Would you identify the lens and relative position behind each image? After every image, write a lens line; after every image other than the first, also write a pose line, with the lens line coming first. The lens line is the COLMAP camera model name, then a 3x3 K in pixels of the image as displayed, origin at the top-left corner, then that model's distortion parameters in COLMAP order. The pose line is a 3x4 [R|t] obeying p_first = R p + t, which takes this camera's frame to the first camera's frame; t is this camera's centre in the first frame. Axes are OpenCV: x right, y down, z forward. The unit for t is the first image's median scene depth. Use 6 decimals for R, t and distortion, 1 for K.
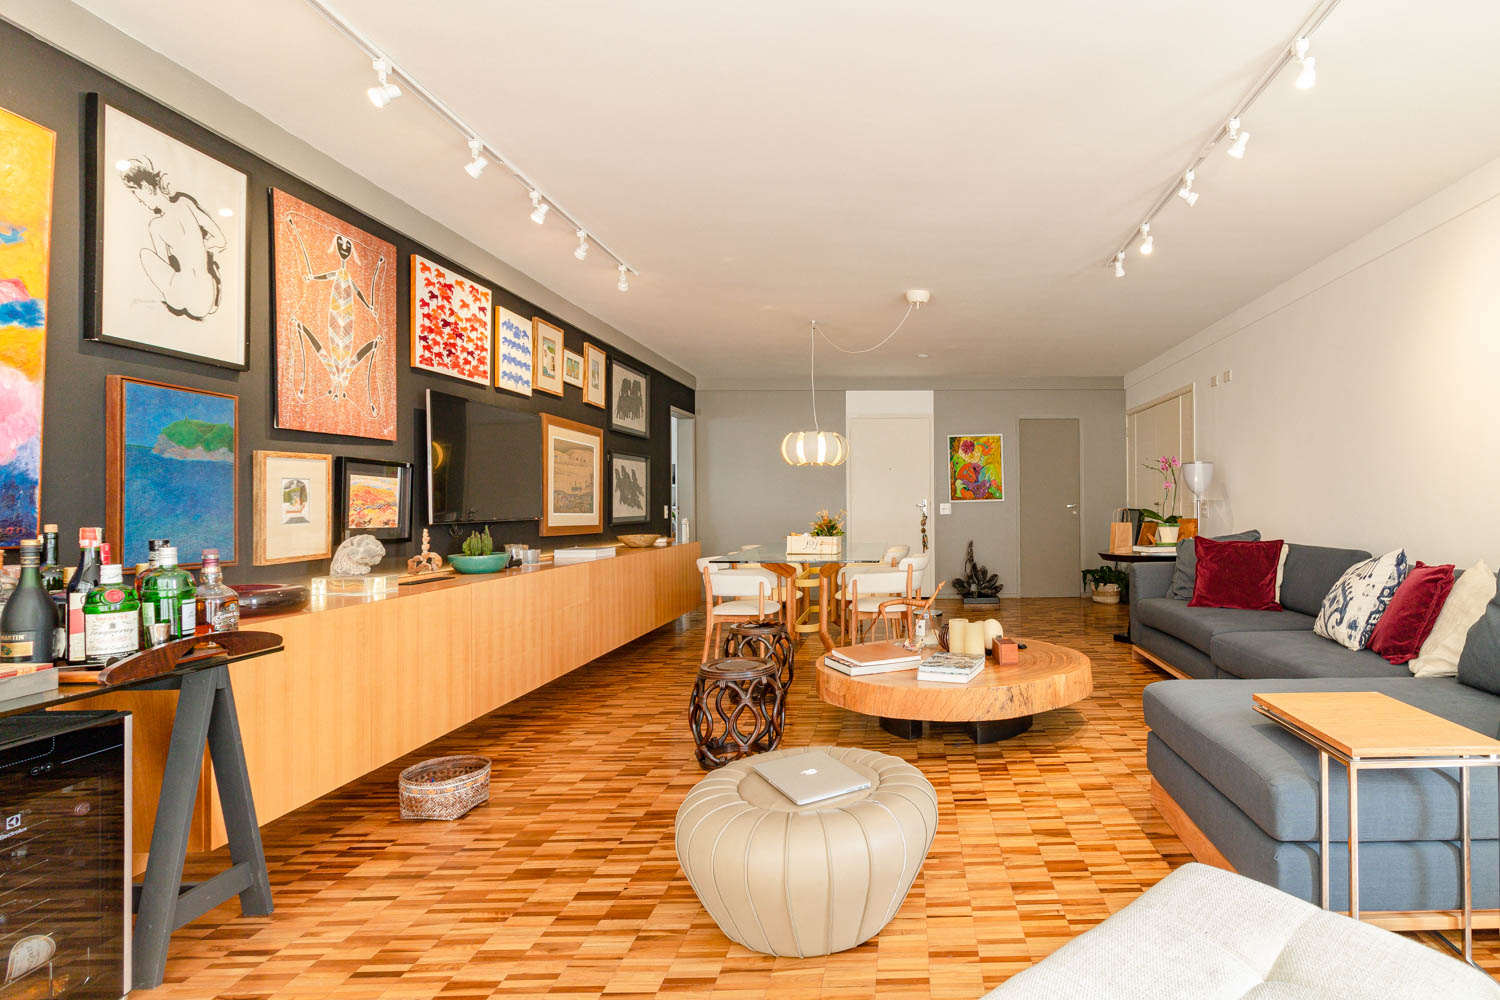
lens RADIAL K [[755.6, 0, 939.0], [0, 755.6, 501.8], [0, 0, 1]] dist [0.000512, 0.000518]
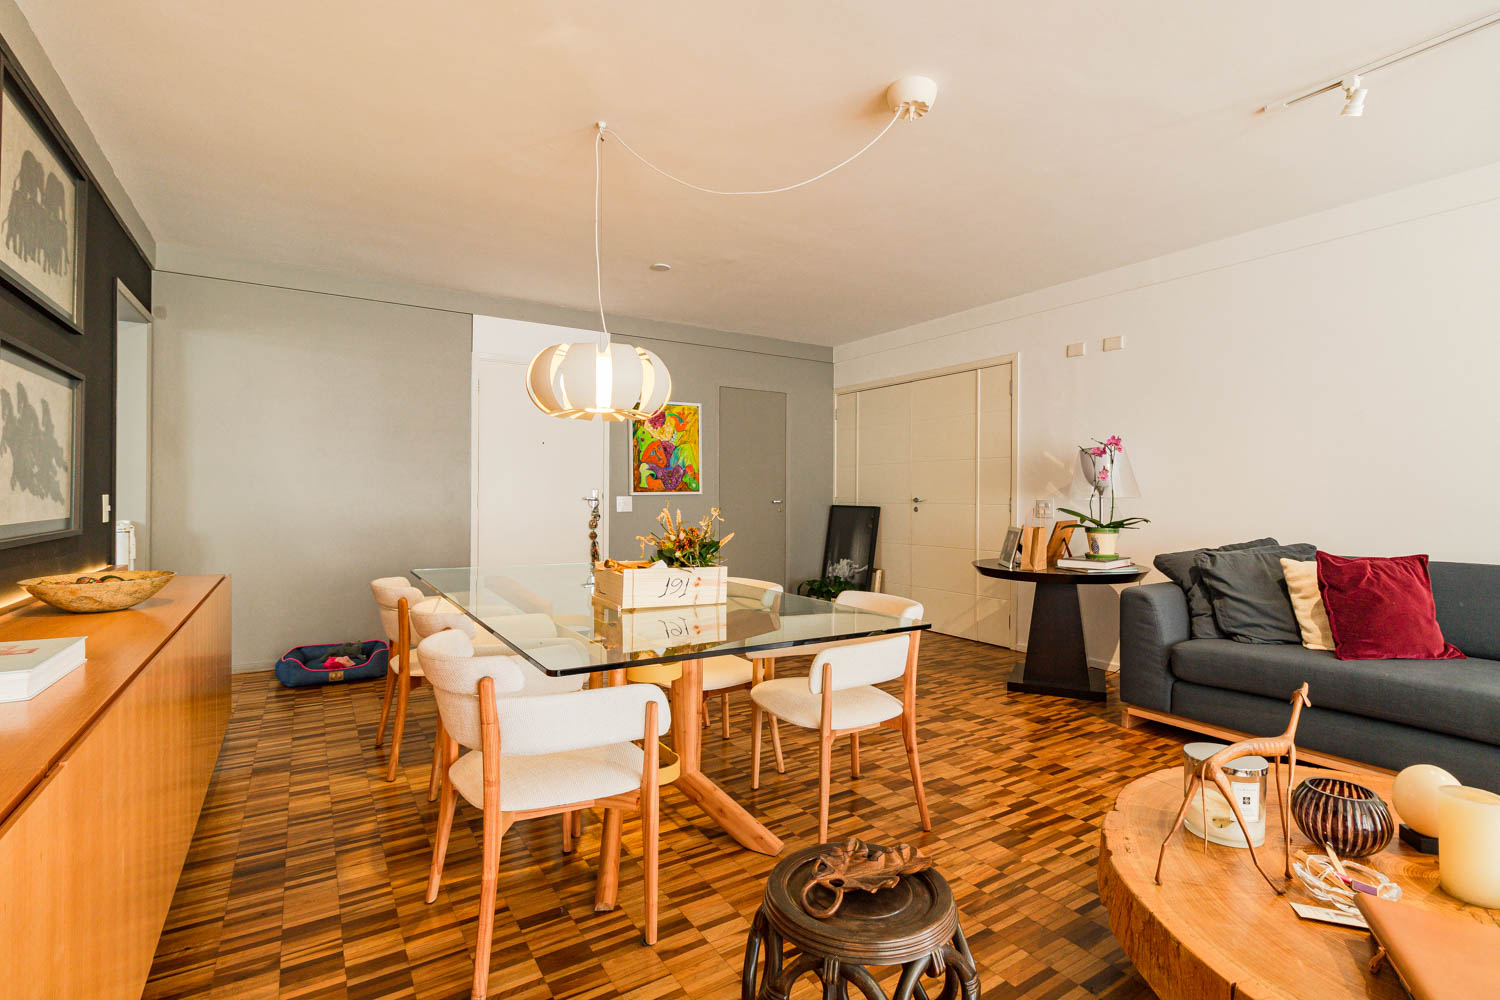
lens RADIAL K [[691.6, 0, 788.1], [0, 691.6, 496.7], [0, 0, 1]] dist [-0.000829, -0.000087]
pose [[0.842021, 0.013325, 0.539280, -0.476165], [-0.014740, 0.999890, -0.001692, 0.003080], [-0.539243, -0.006525, 0.842125, 0.861030]]
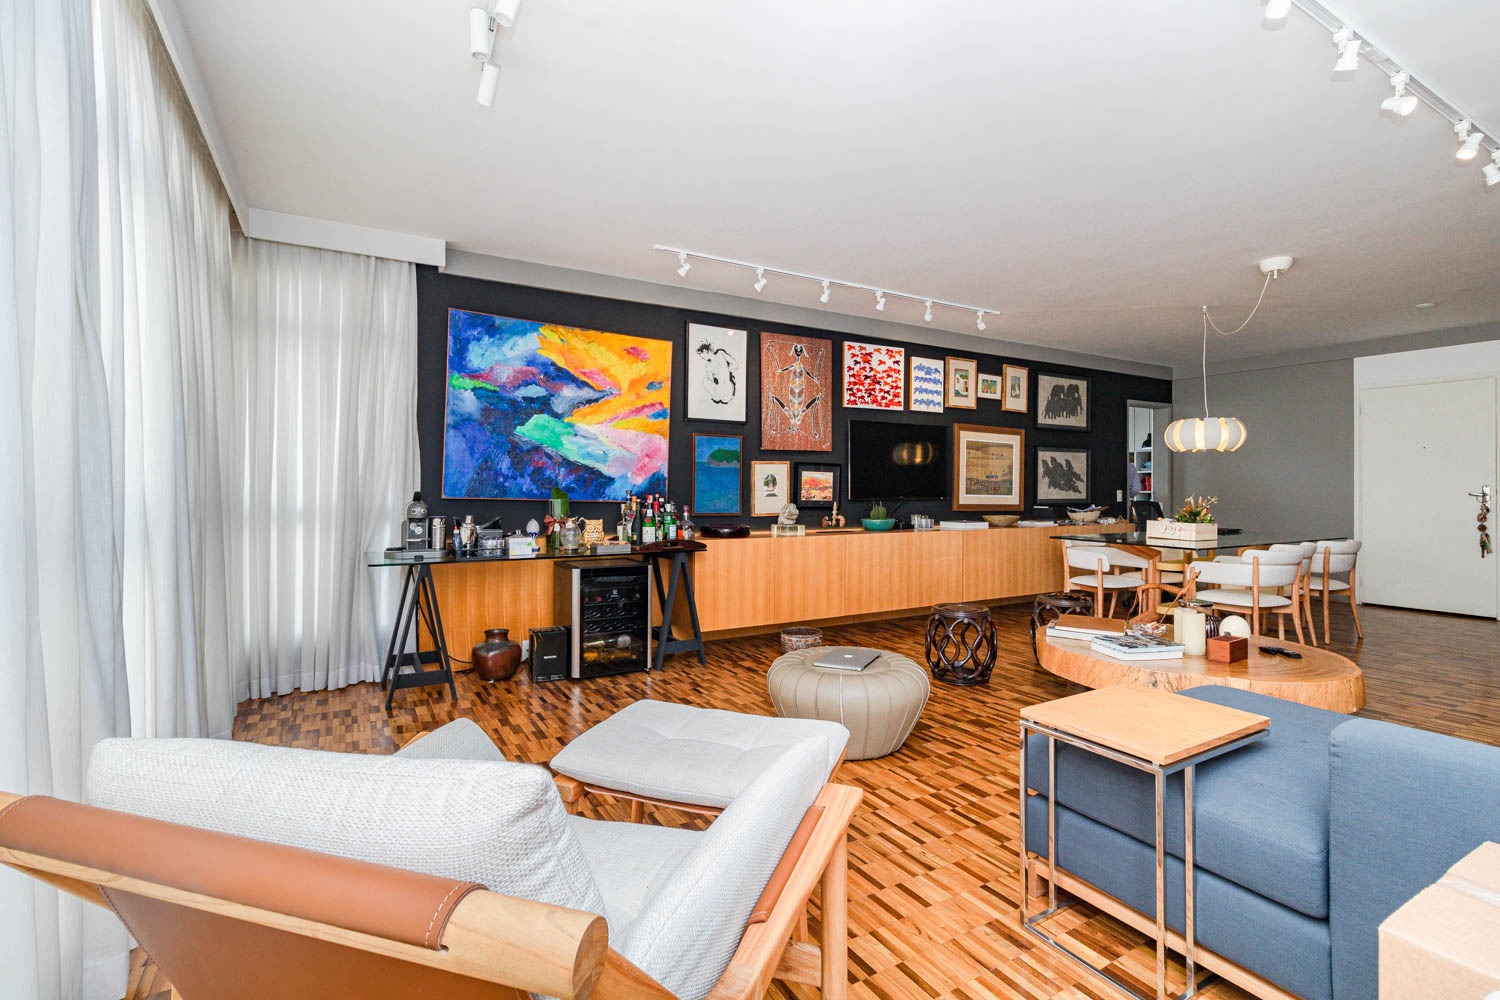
lens RADIAL K [[695.9, 0, 743.5], [0, 695.9, 486.2], [0, 0, 1]] dist [-0.001599, -0.000083]
pose [[0.472544, 0.007966, -0.881271, 0.557452], [-0.005855, 0.999965, 0.005899, -0.007463], [0.881288, 0.002372, 0.472574, 0.053591]]
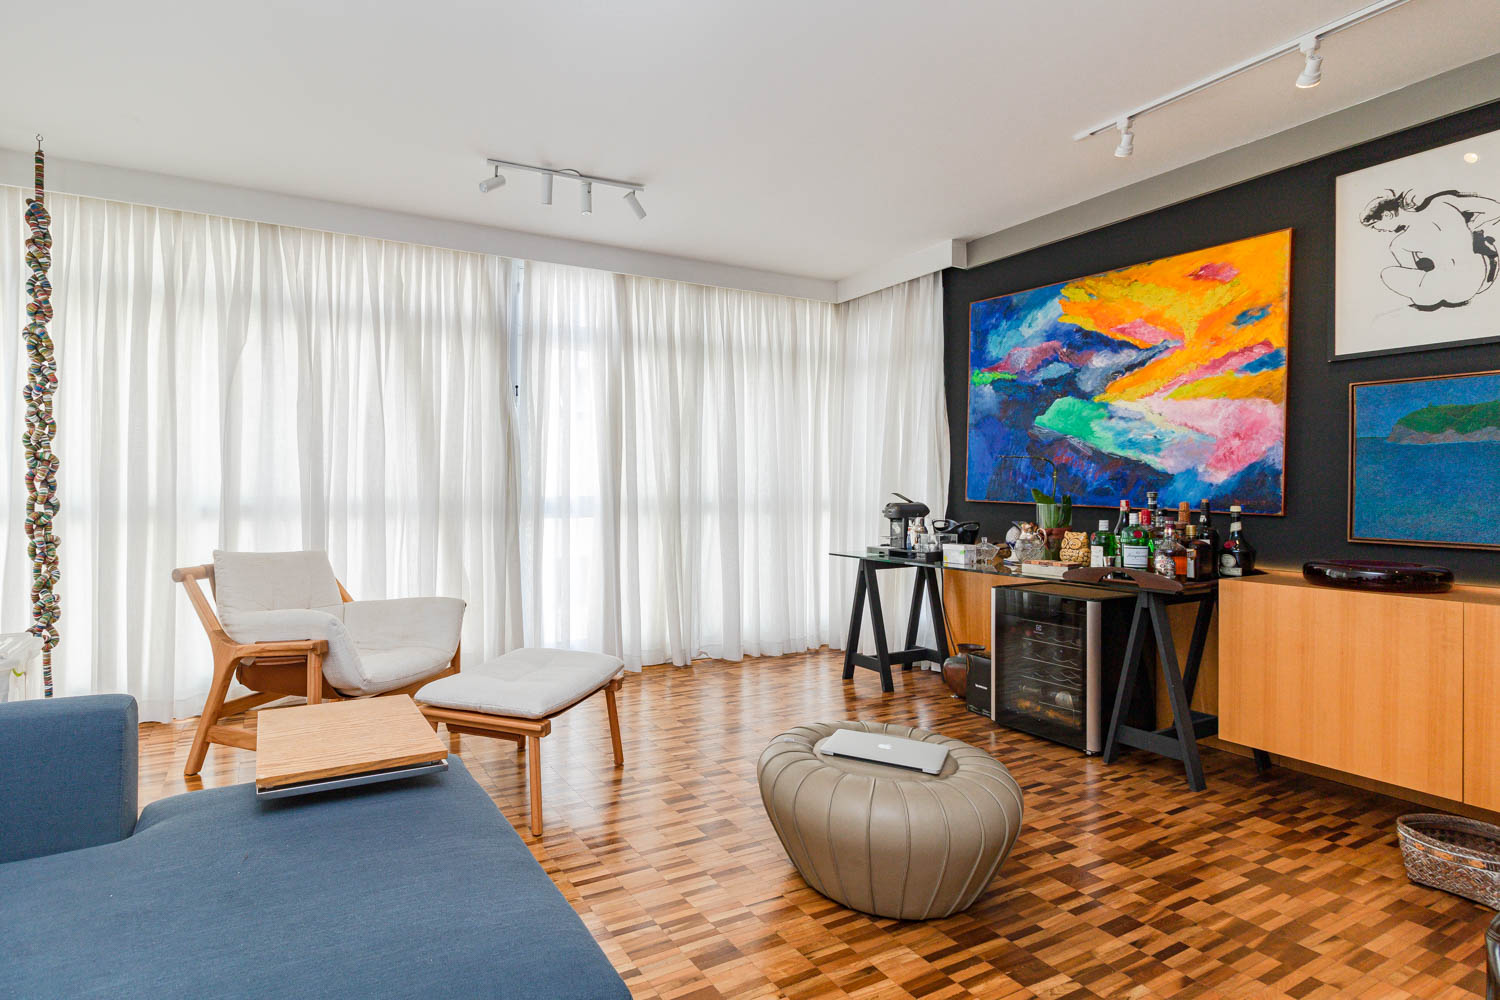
lens RADIAL K [[733.5, 0, 622.0], [0, 733.5, 493.2], [0, 0, 1]] dist [0.000848, 0.000237]
pose [[-0.918328, 0.007396, -0.395752, 0.301494], [0.006691, 0.999973, 0.003161, 0.001894], [0.395765, 0.000255, -0.918352, 0.963959]]
